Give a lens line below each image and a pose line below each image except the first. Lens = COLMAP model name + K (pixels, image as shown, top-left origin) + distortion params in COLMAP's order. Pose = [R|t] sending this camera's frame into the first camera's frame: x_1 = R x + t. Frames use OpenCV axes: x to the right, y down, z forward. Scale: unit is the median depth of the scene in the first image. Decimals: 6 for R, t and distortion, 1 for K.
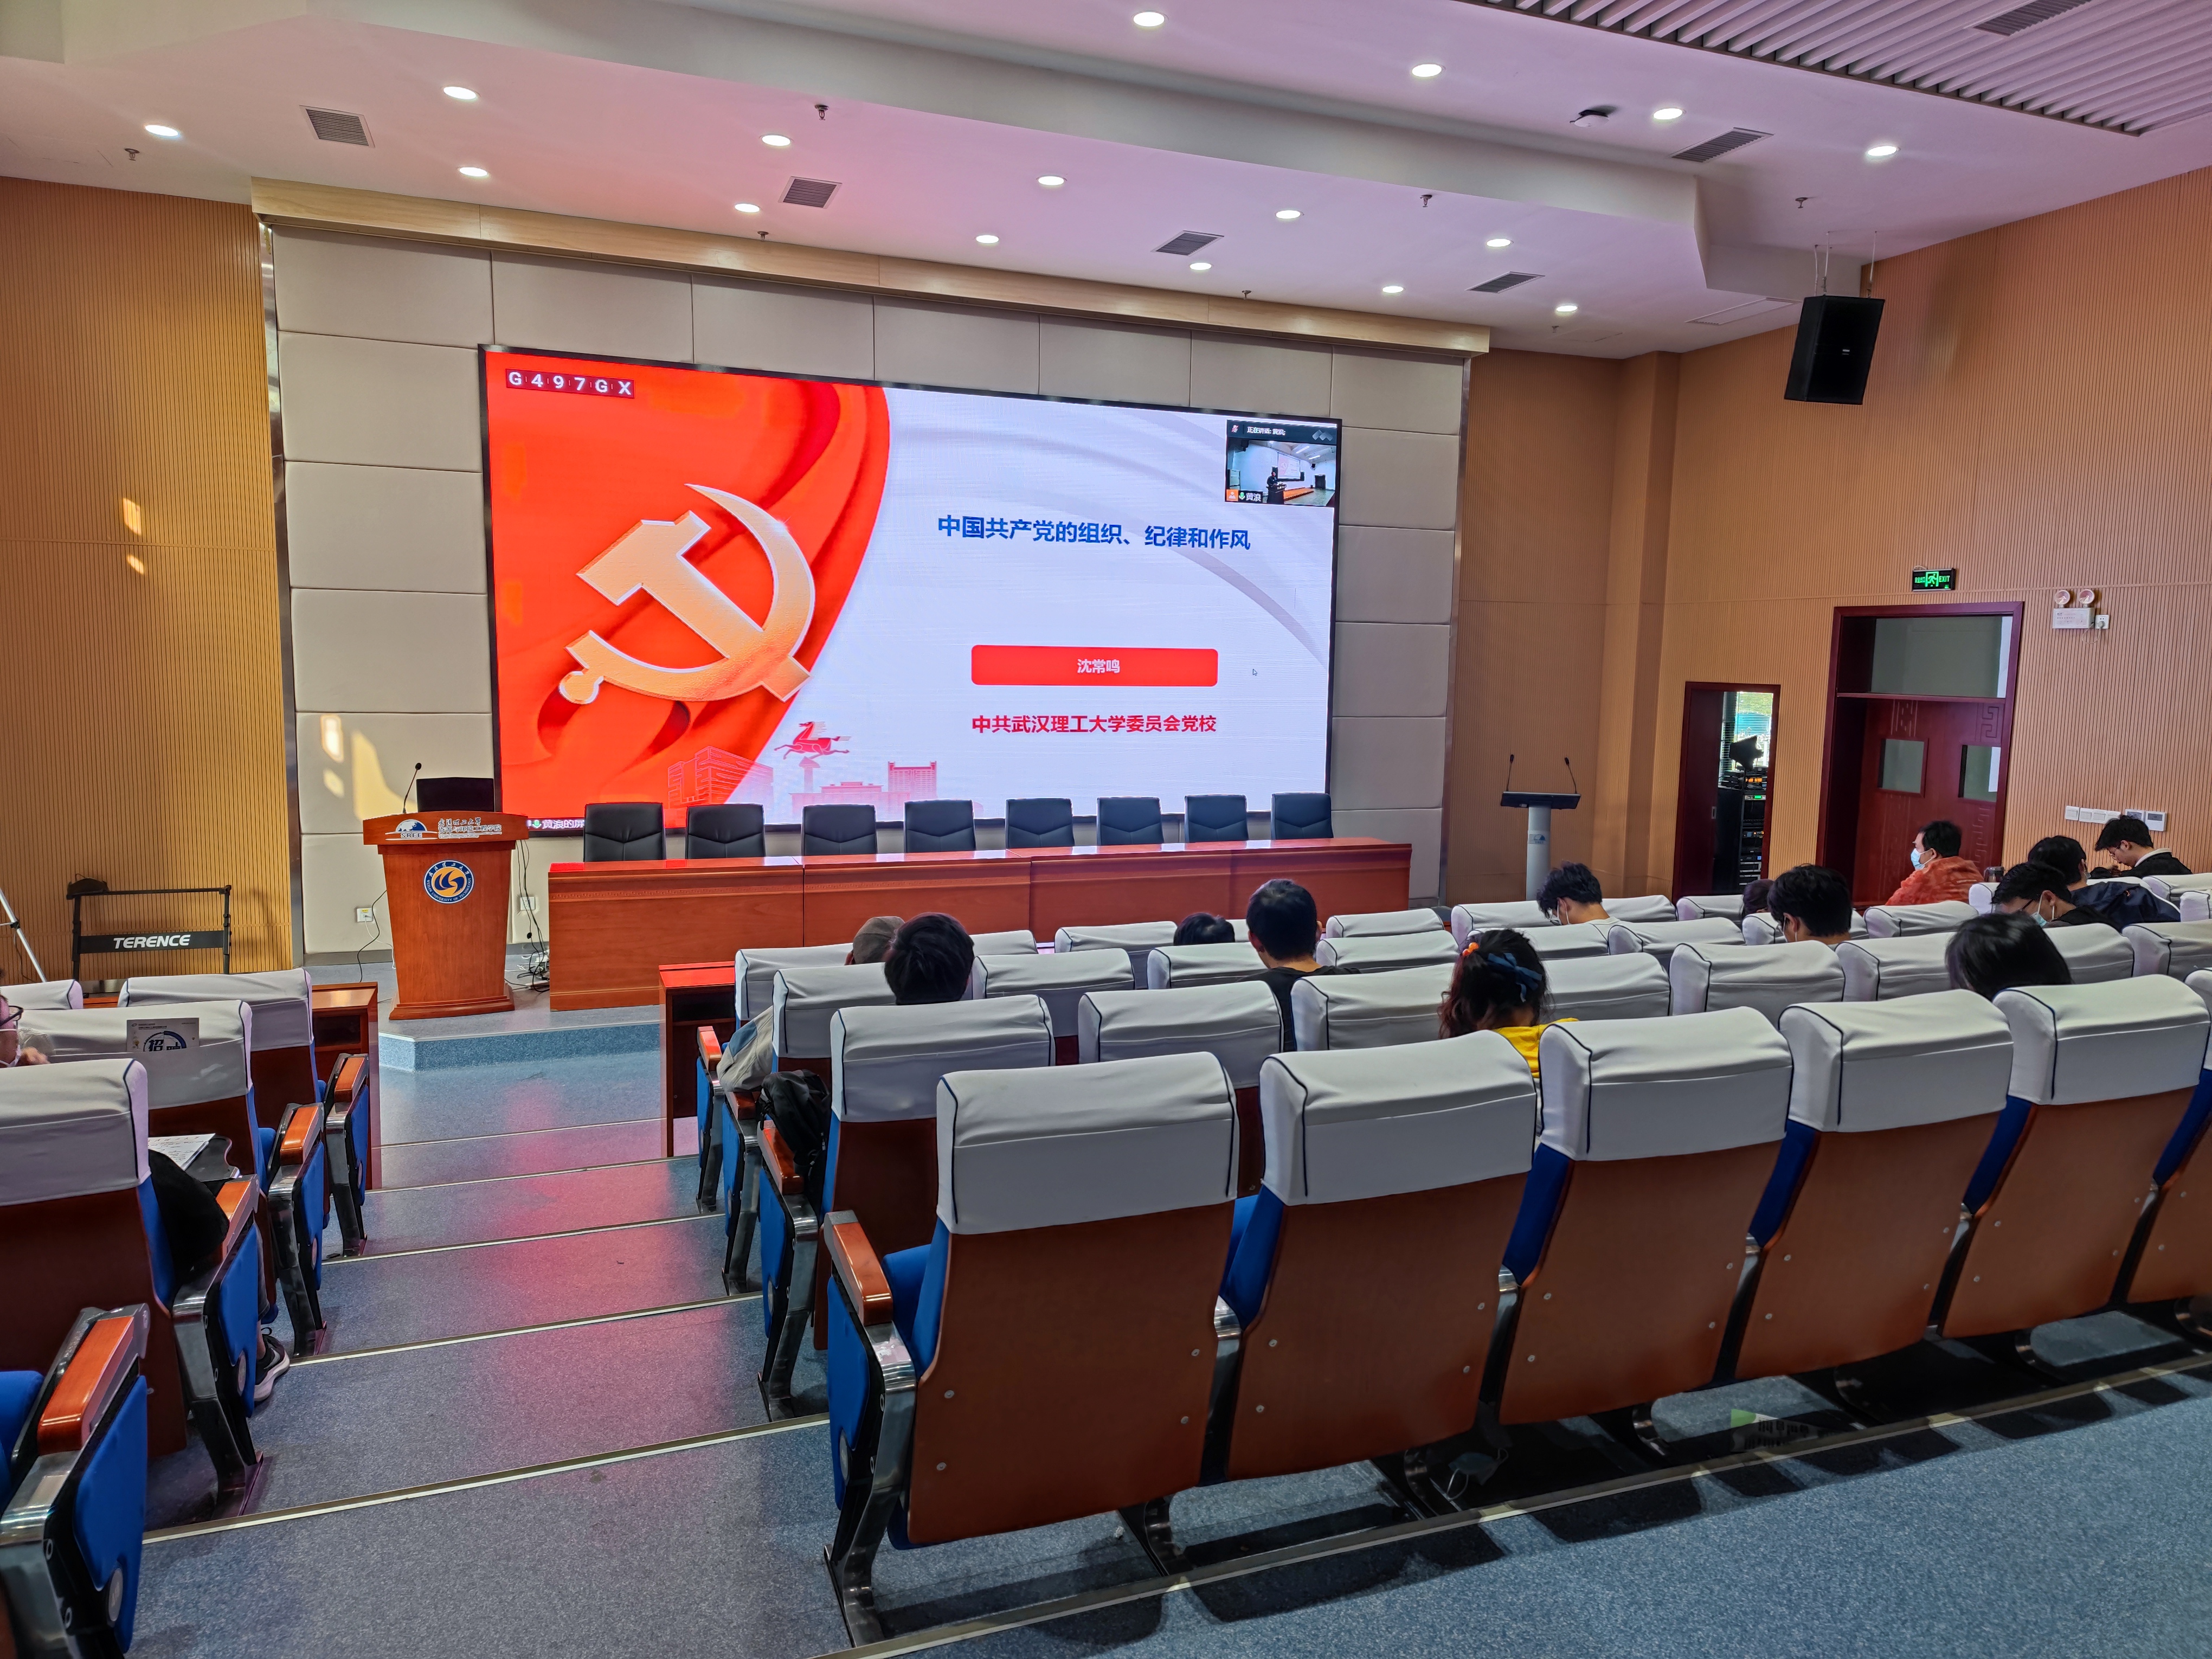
lens RADIAL K [[1490.0, 0, 1114.1], [0, 1490.0, 832.5], [0, 0, 1]] dist [0.041342, -0.018760]
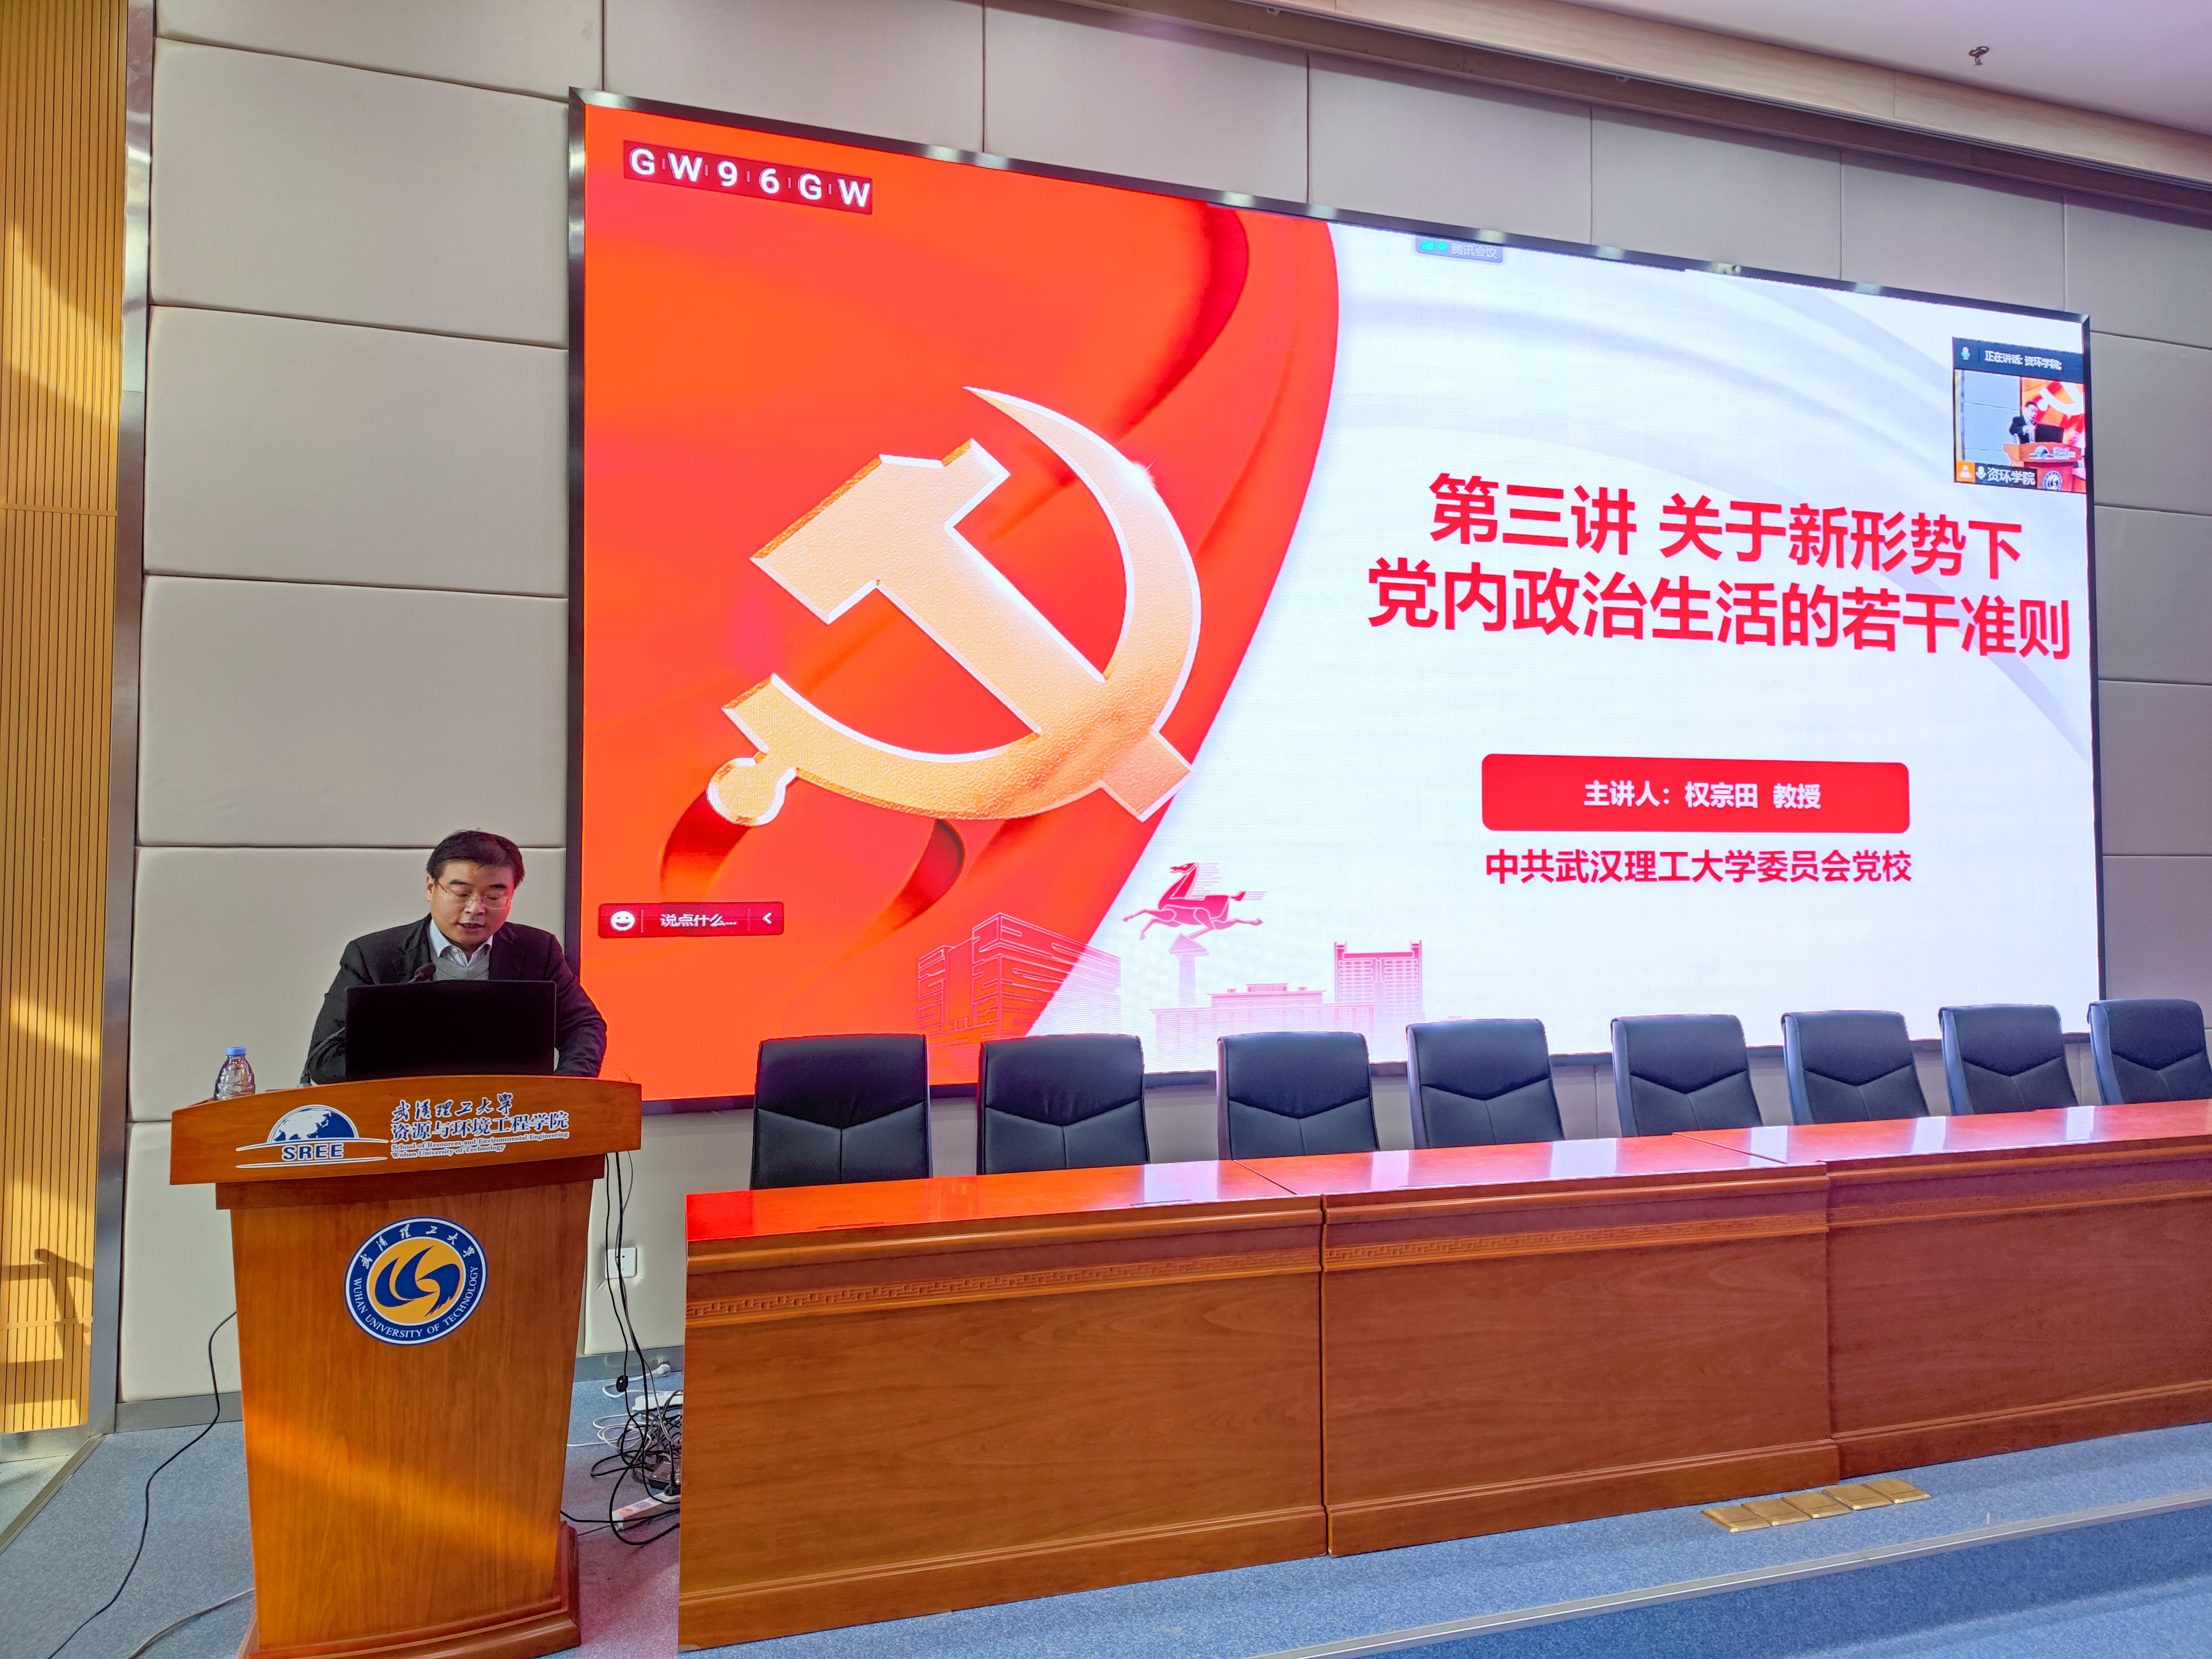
lens RADIAL K [[1490.0, 0, 1107.0], [0, 1490.0, 809.3], [0, 0, 1]] dist [0.041342, -0.018760]
pose [[0.998388, -0.018987, -0.053485, -0.218030], [0.010669, 0.988368, -0.151704, -0.017923], [0.055743, 0.150889, 0.986978, 0.539562]]
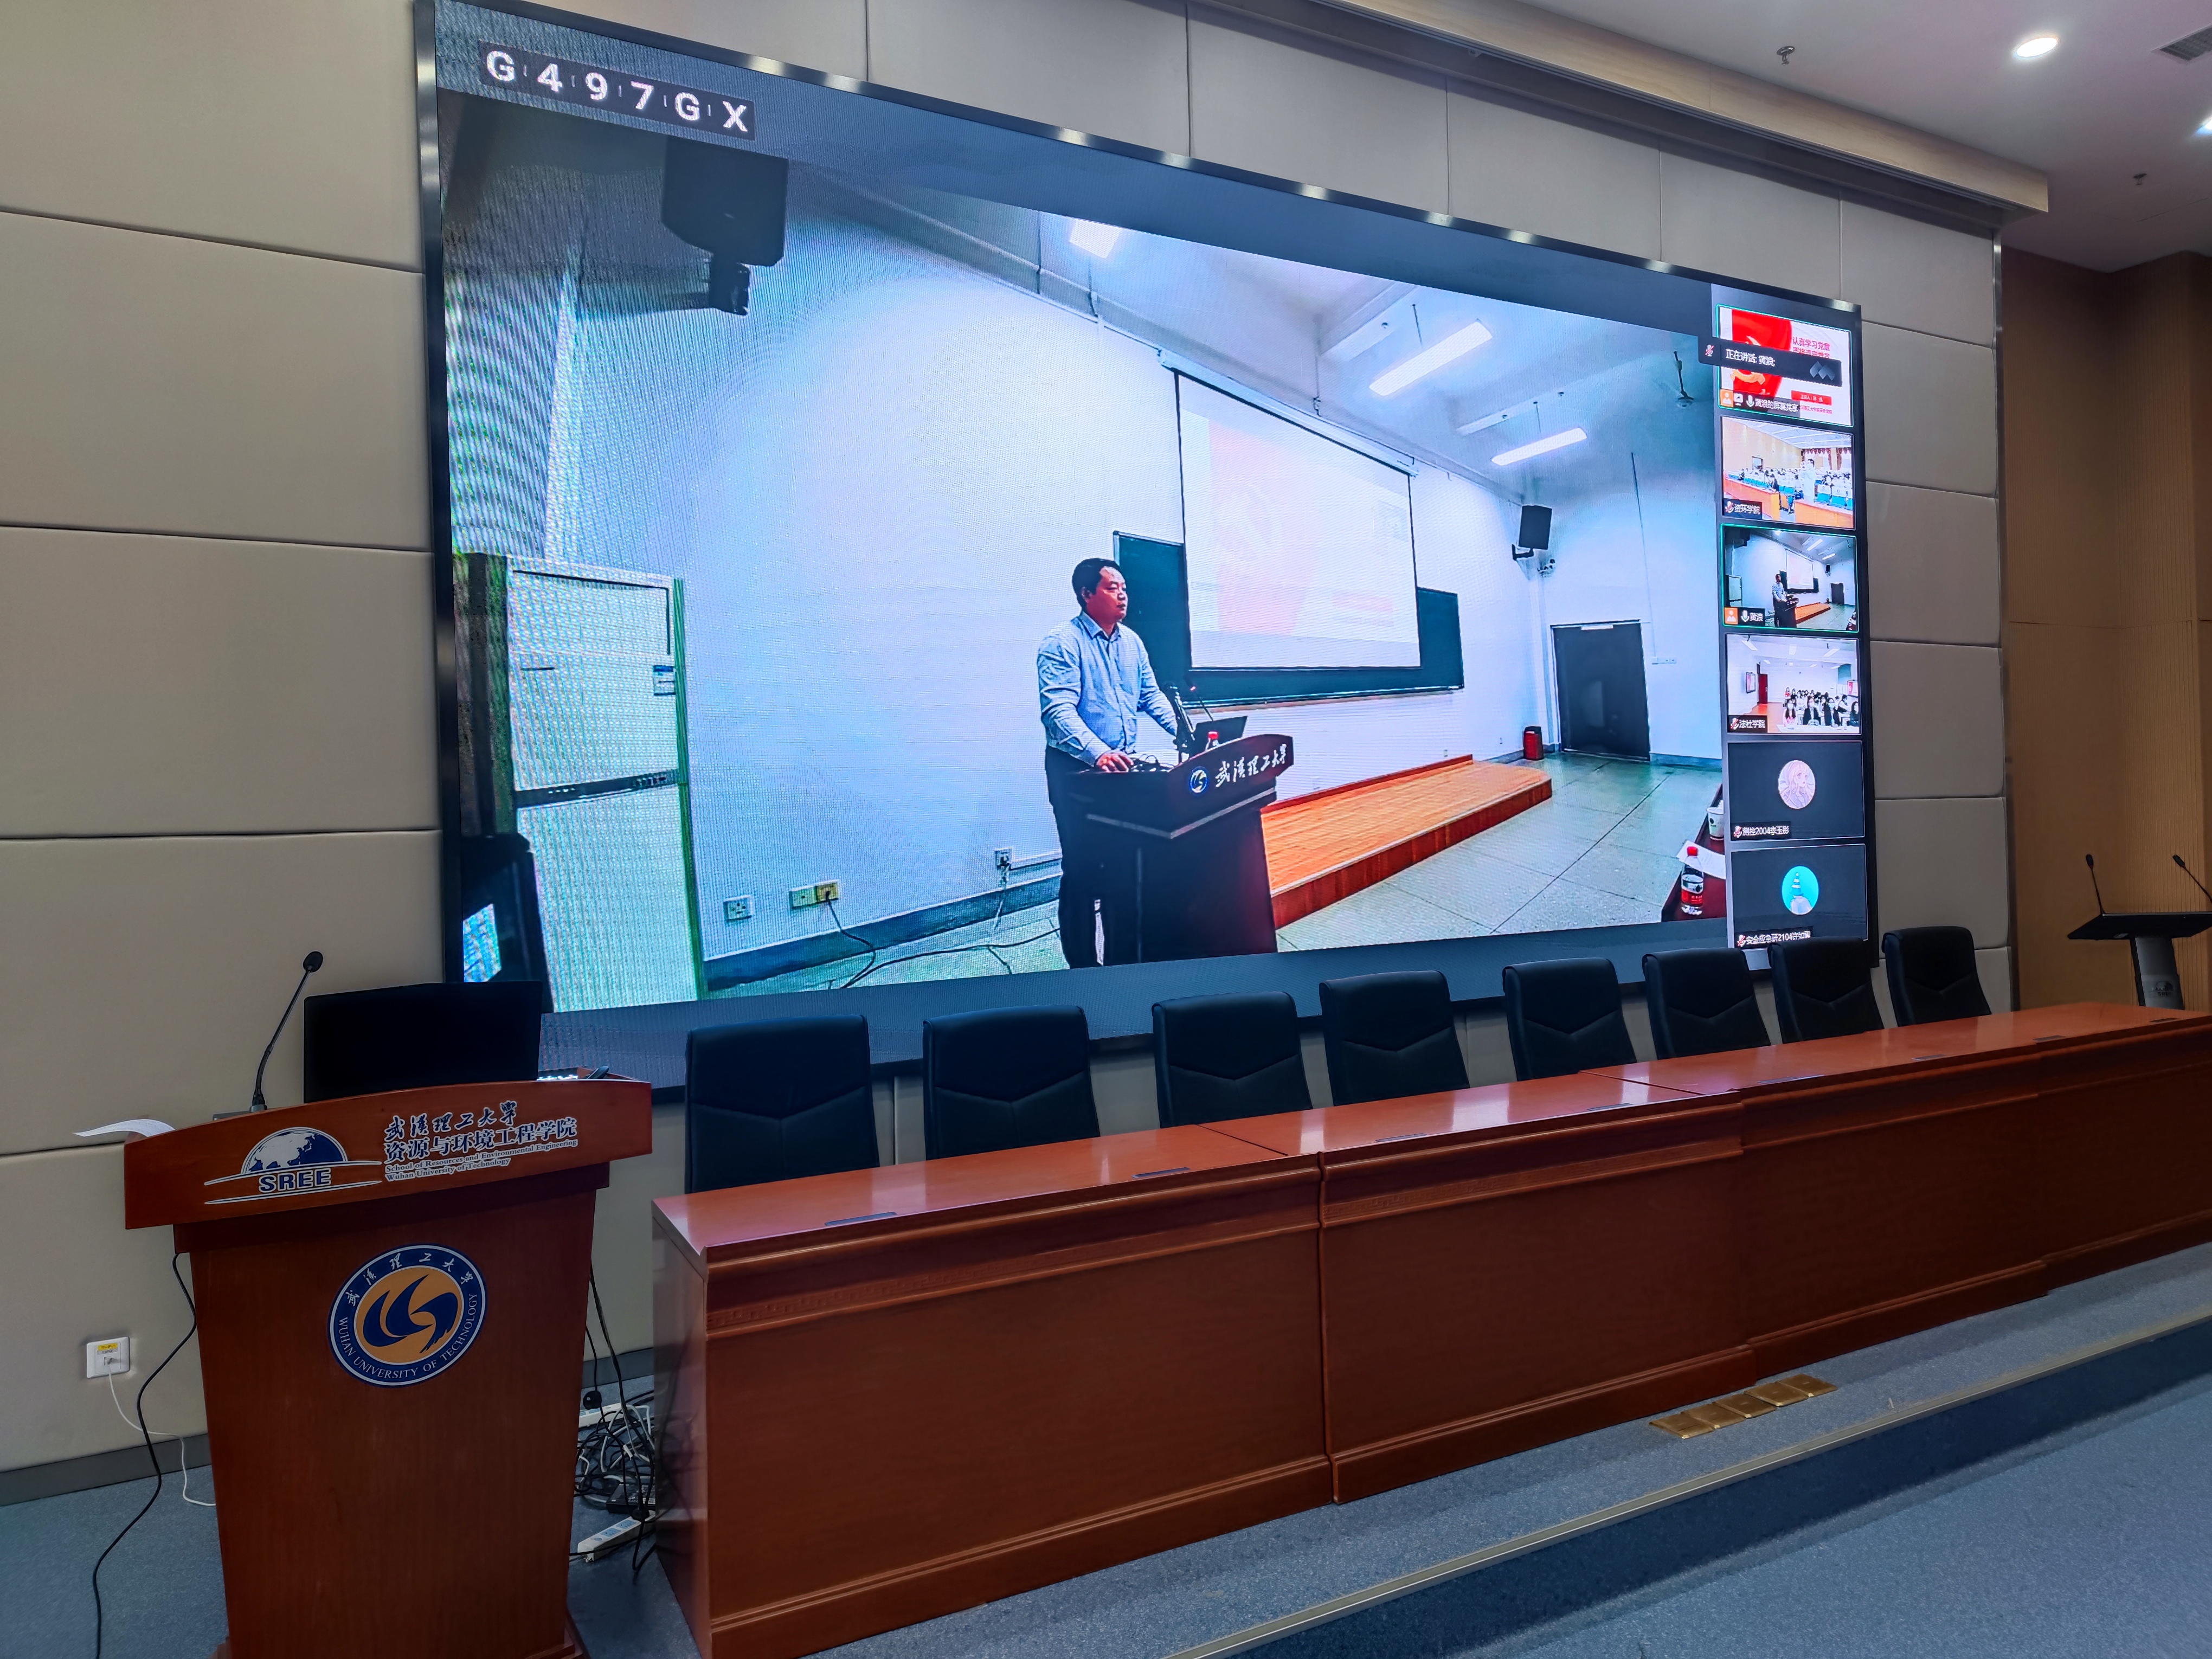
lens RADIAL K [[1490.0, 0, 1104.1], [0, 1490.0, 824.0], [0, 0, 1]] dist [0.041342, -0.018760]
pose [[0.990076, -0.042942, 0.133810, -0.282449], [0.058374, 0.991806, -0.113634, -0.021199], [-0.127834, 0.120317, 0.984471, 0.550917]]
